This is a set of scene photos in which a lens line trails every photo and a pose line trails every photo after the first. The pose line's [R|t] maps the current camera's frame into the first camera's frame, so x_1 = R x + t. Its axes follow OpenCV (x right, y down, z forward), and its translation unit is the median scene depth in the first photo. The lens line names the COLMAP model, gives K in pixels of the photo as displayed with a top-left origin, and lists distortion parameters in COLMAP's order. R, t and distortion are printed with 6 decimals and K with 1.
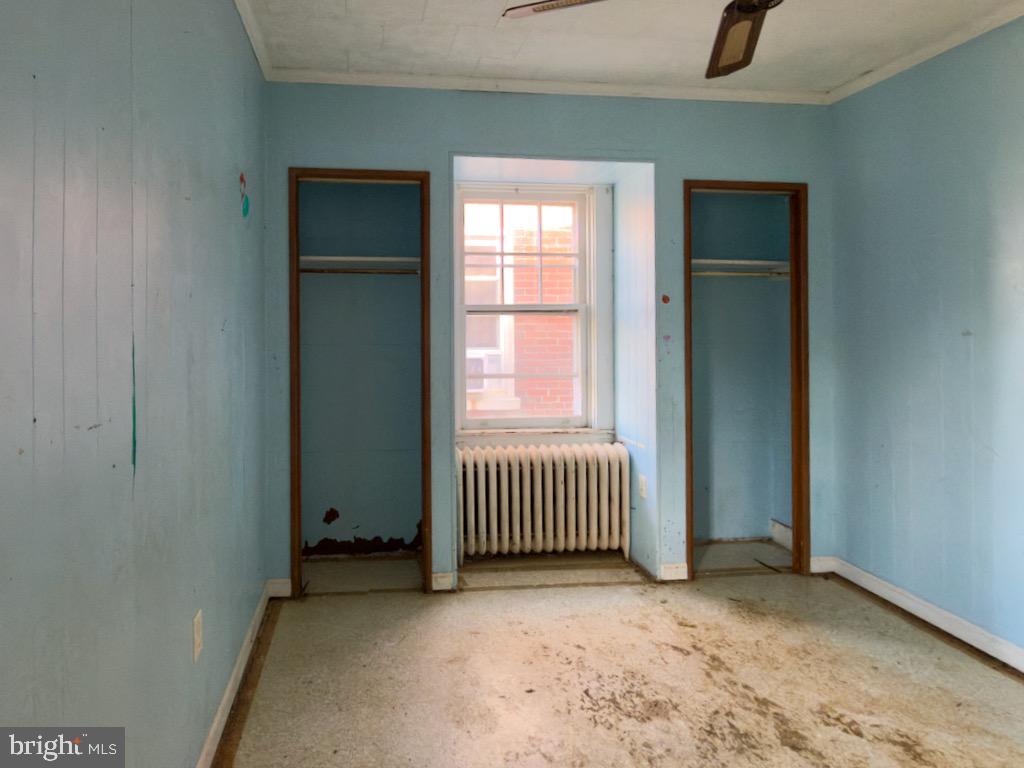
lens RADIAL K [[632.9, 0, 517.7], [0, 632.9, 339.6], [0, 0, 1]] dist [-0.000845, 0.002190]
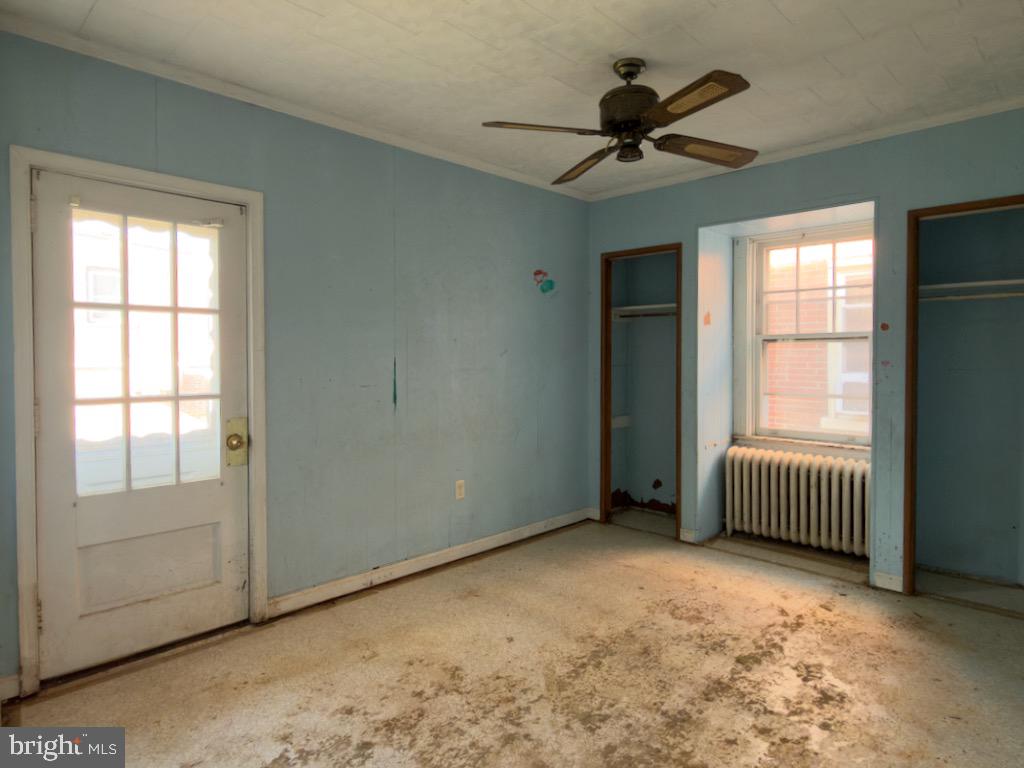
lens RADIAL K [[597.8, 0, 577.3], [0, 597.8, 372.9], [0, 0, 1]] dist [-0.002712, -0.000200]
pose [[0.683267, 0.020539, -0.729880, 0.678080], [-0.013139, 0.999788, 0.015834, 0.006586], [0.730050, -0.001229, 0.683392, -0.077006]]
